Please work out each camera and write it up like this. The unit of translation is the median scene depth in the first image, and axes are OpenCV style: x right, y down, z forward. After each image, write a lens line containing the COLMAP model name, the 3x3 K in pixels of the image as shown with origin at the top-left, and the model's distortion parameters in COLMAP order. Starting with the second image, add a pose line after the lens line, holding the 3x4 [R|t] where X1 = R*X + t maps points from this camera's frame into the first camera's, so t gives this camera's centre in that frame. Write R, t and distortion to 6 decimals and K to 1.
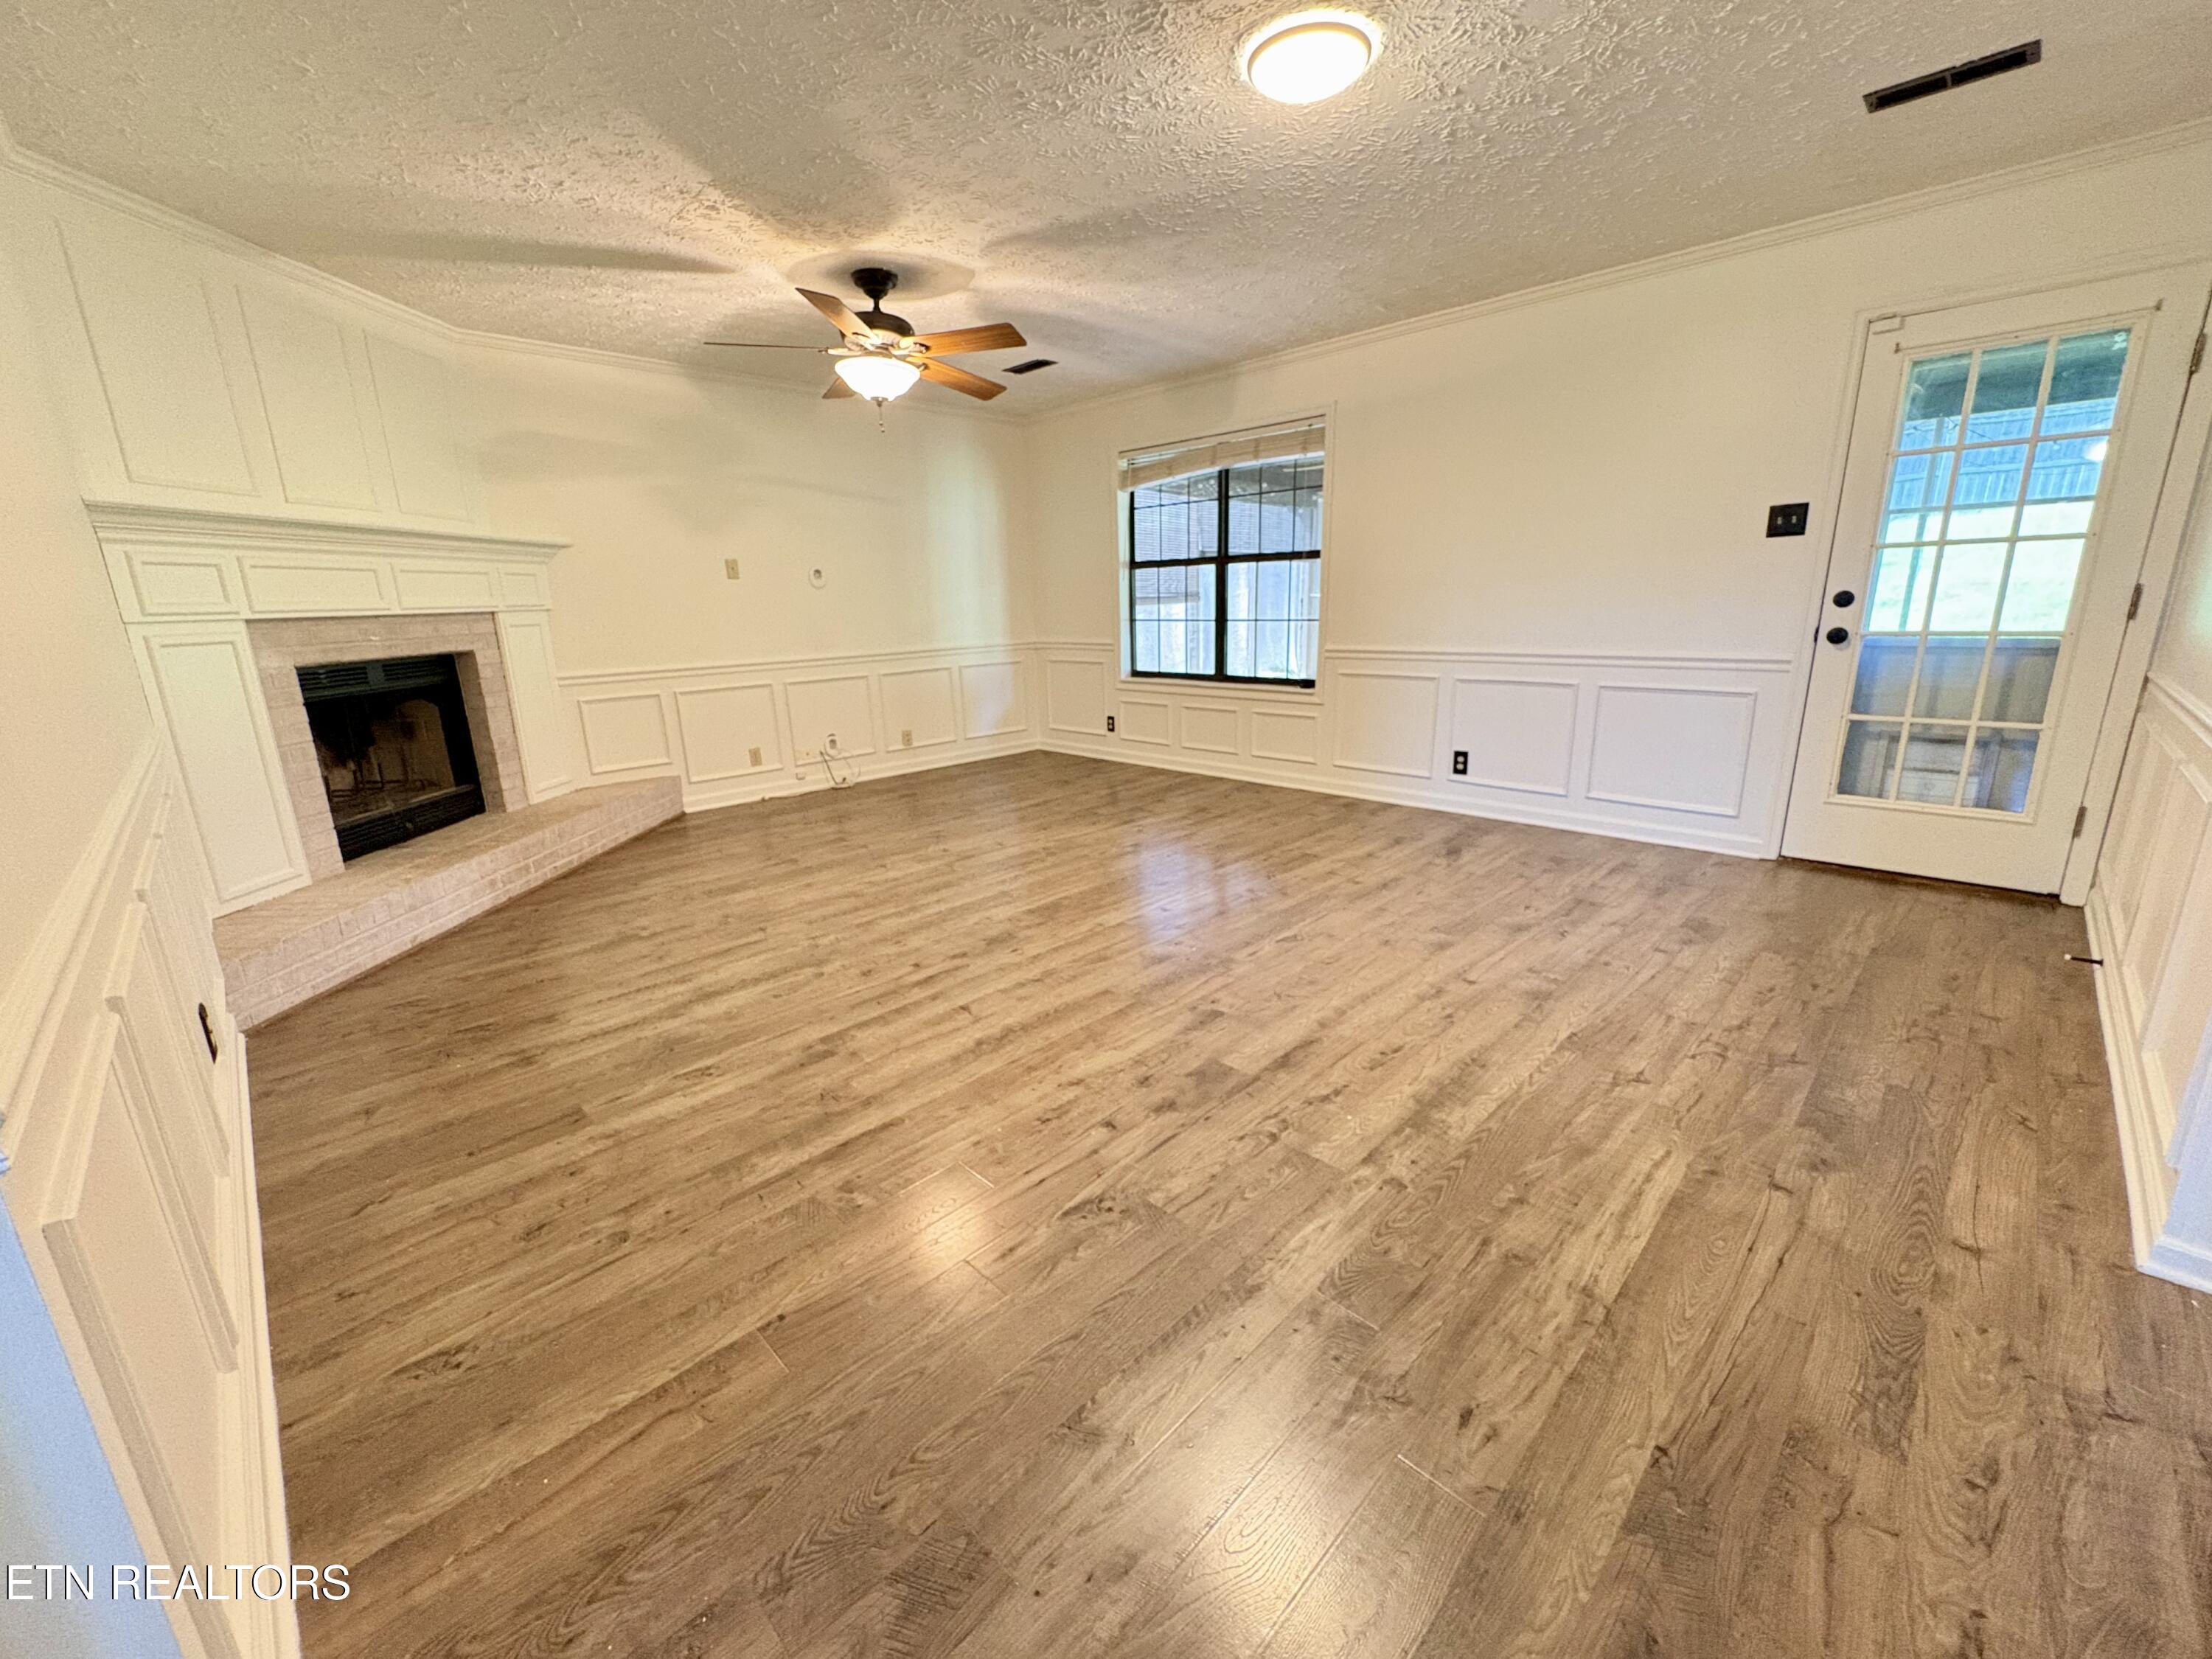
lens RADIAL K [[883.2, 0, 1110.8], [0, 883.2, 827.5], [0, 0, 1]] dist [0.001046, 0.000294]
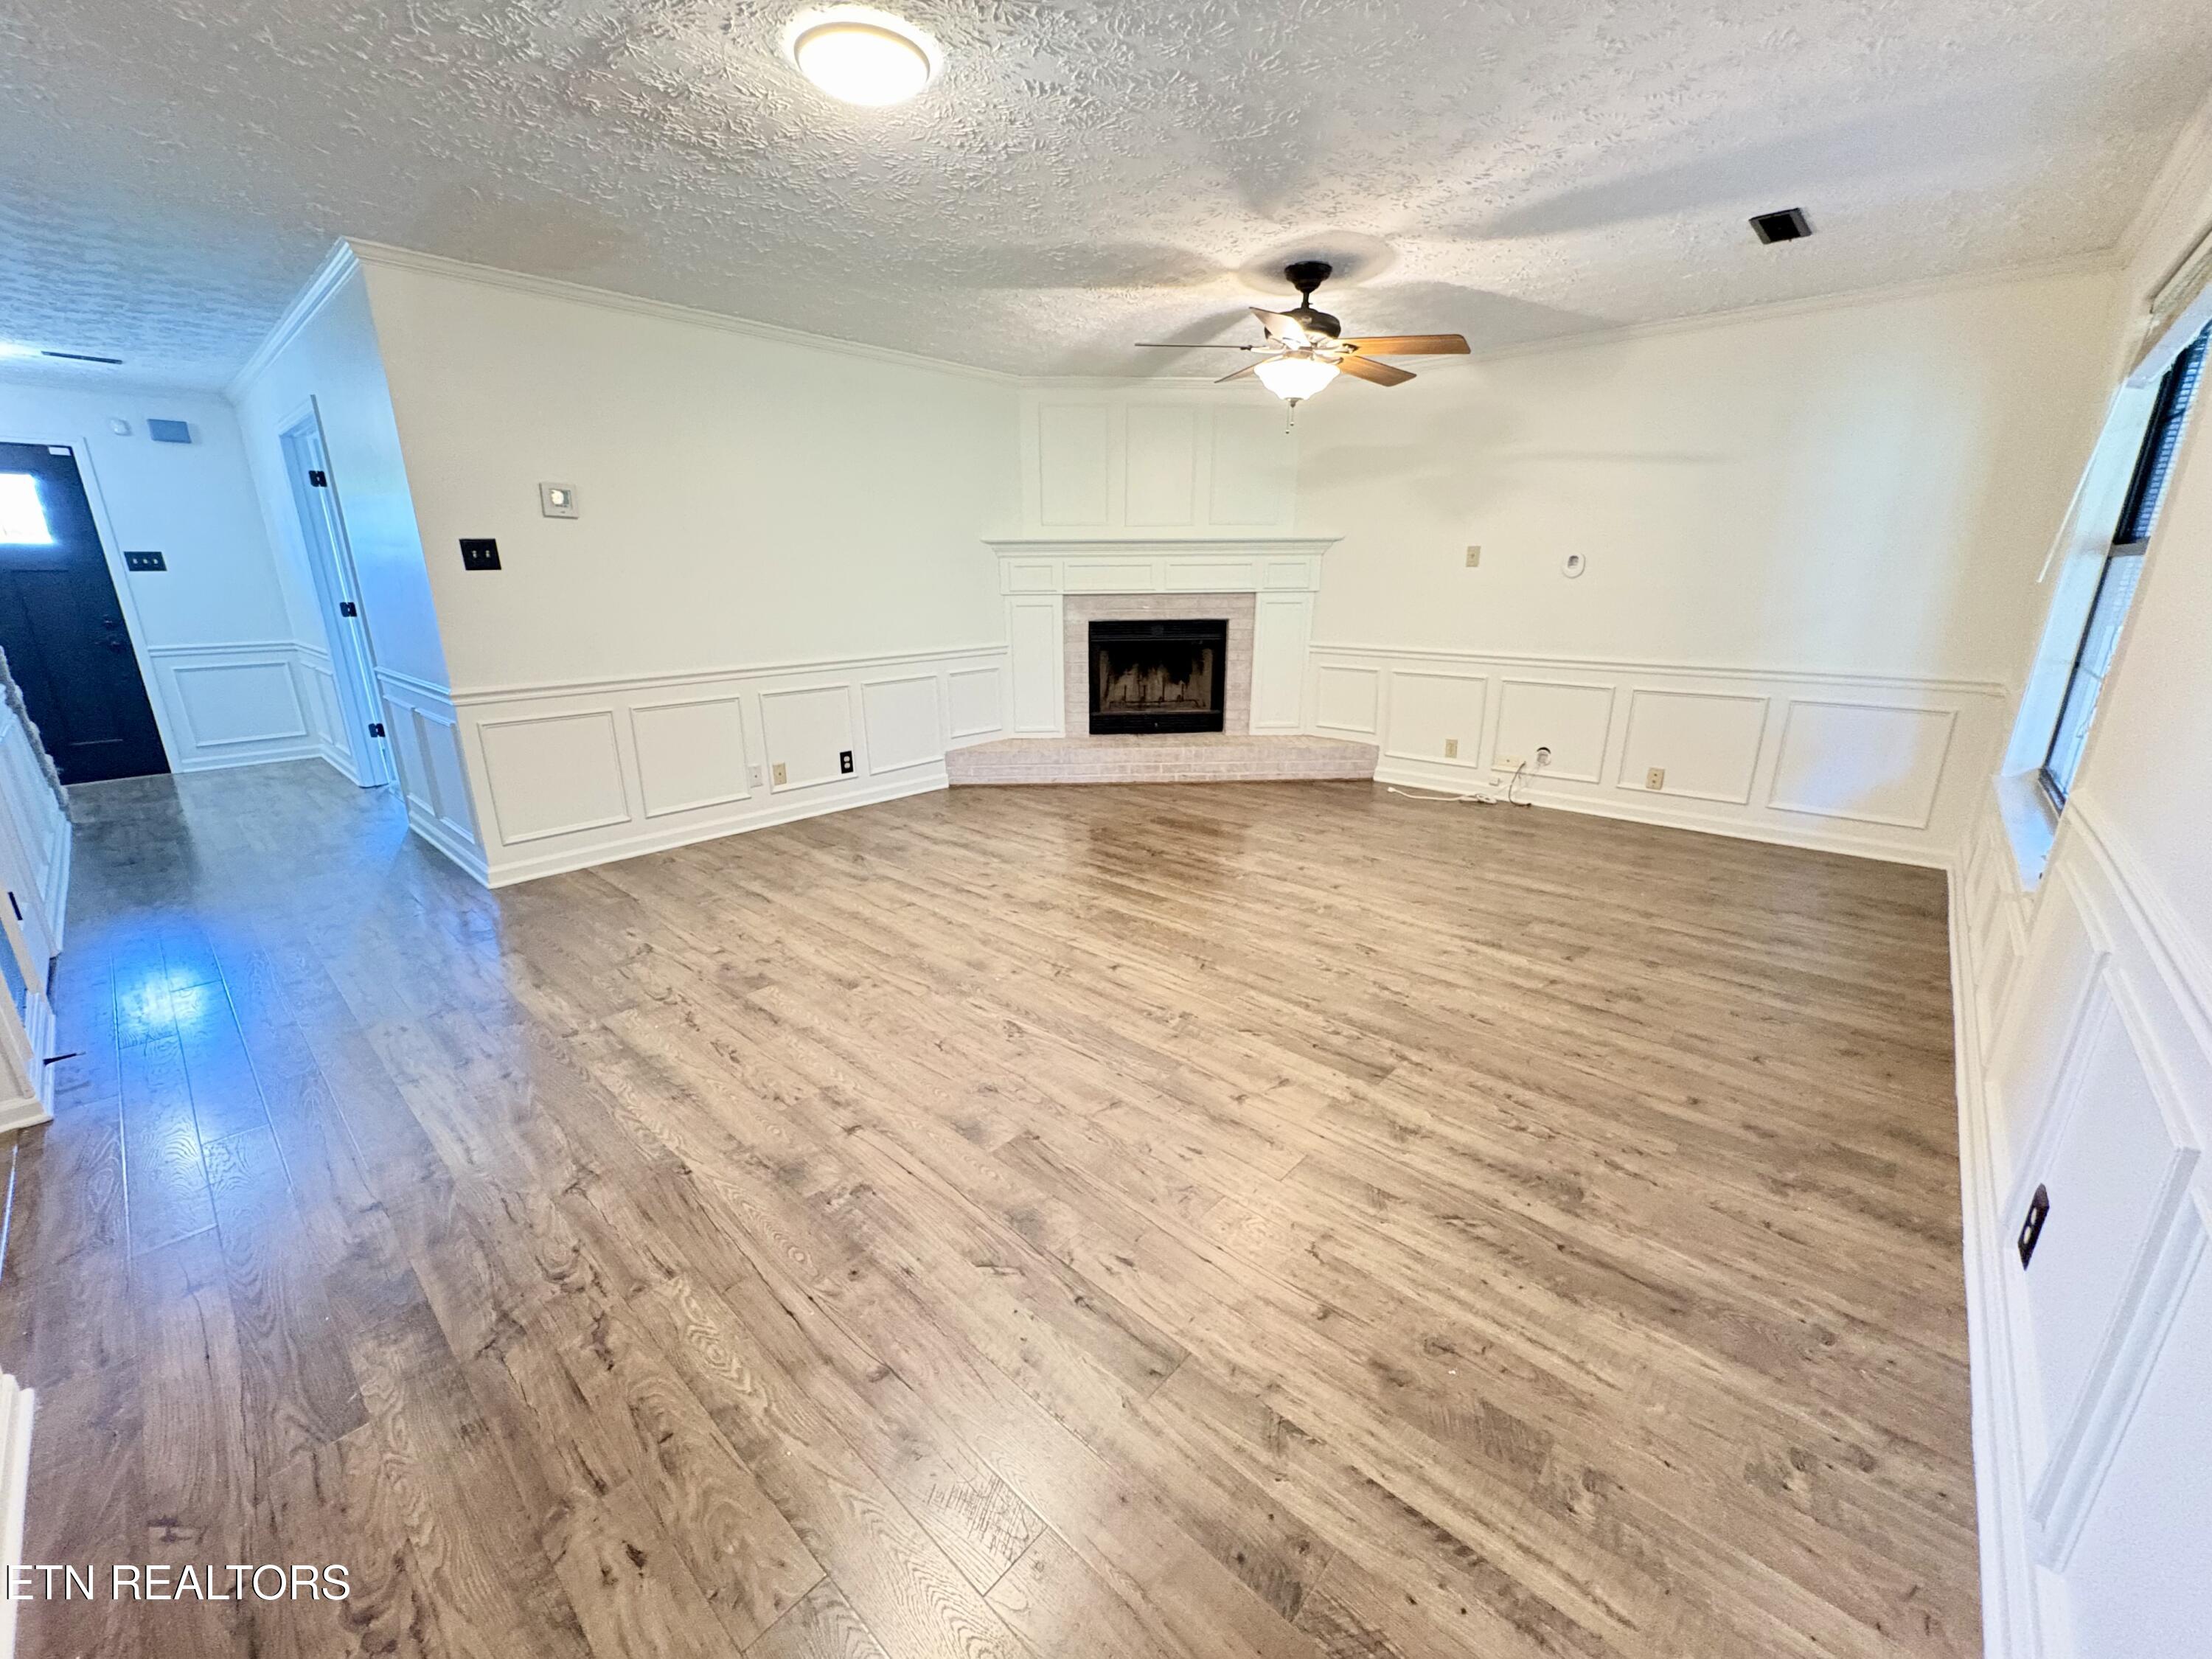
lens RADIAL K [[883.2, 0, 1096.2], [0, 883.2, 828.5], [0, 0, 1]] dist [0.001046, 0.000294]
pose [[0.047951, 0.306019, -0.950817, 0.983857], [-0.248400, 0.925660, 0.285395, -0.326888], [0.967470, 0.222498, 0.120401, 0.944850]]
